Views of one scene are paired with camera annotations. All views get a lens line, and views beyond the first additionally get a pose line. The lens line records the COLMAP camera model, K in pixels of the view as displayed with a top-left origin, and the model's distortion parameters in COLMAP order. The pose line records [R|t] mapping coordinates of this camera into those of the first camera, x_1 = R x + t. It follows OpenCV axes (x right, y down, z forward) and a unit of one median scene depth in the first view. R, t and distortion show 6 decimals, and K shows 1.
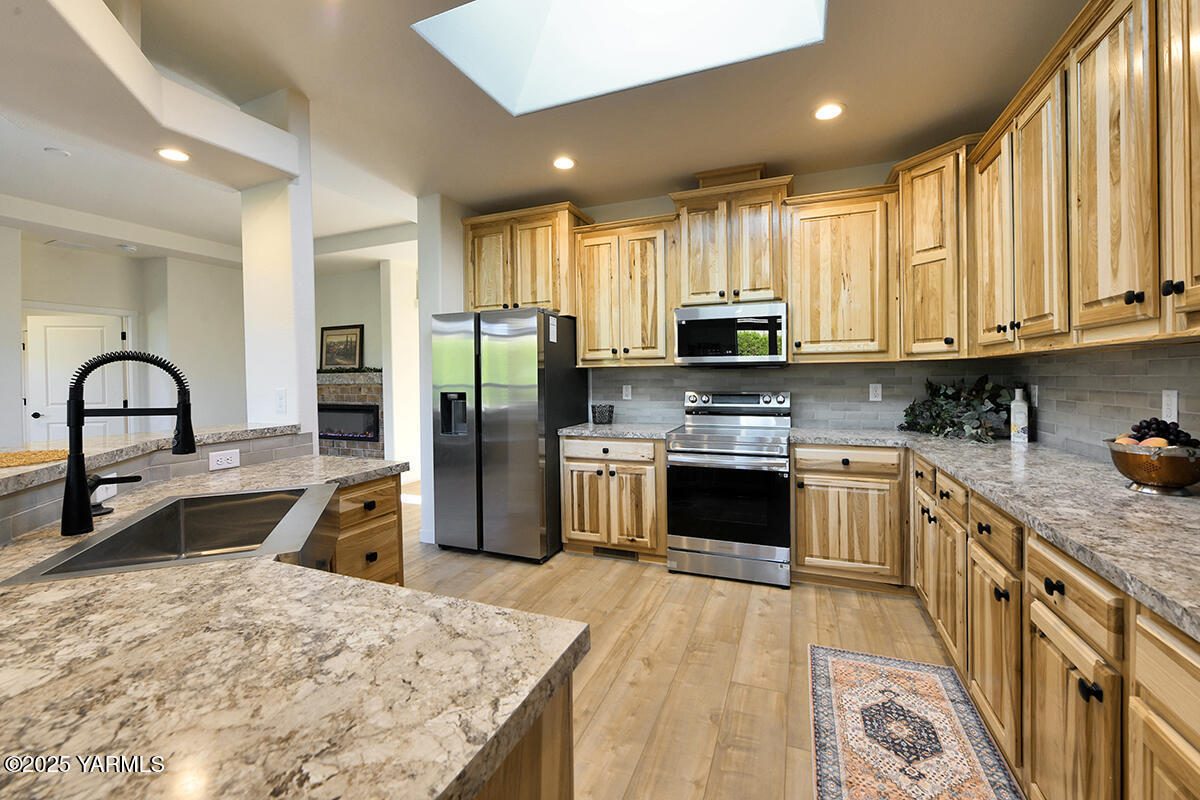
lens RADIAL K [[477.9, 0, 599.3], [0, 477.9, 390.6], [0, 0, 1]] dist [-0.018806, -0.000025]
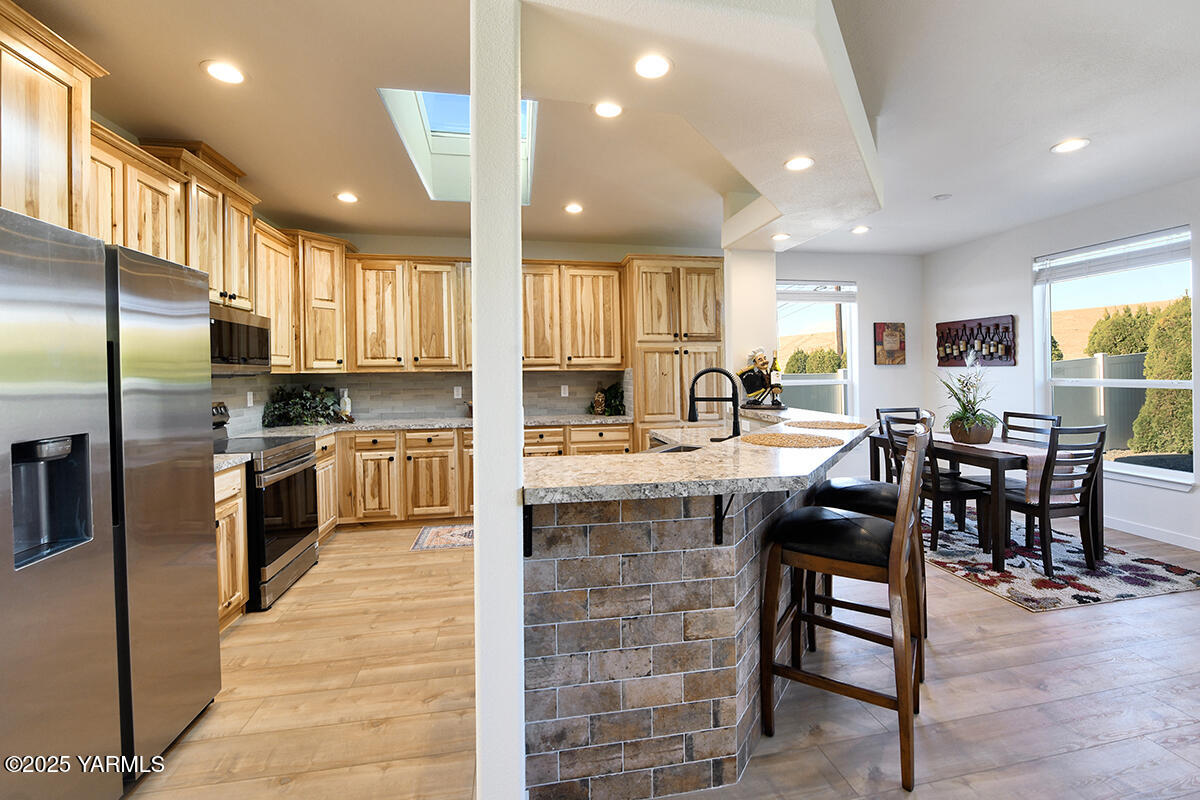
lens RADIAL K [[516.7, 0, 600.6], [0, 516.7, 378.0], [0, 0, 1]] dist [-0.021460, 0.000138]
pose [[-0.534409, 0.008916, 0.845179, -1.125220], [0.042226, 0.998977, 0.016161, -0.038205], [-0.844170, 0.044325, -0.534239, 1.113516]]
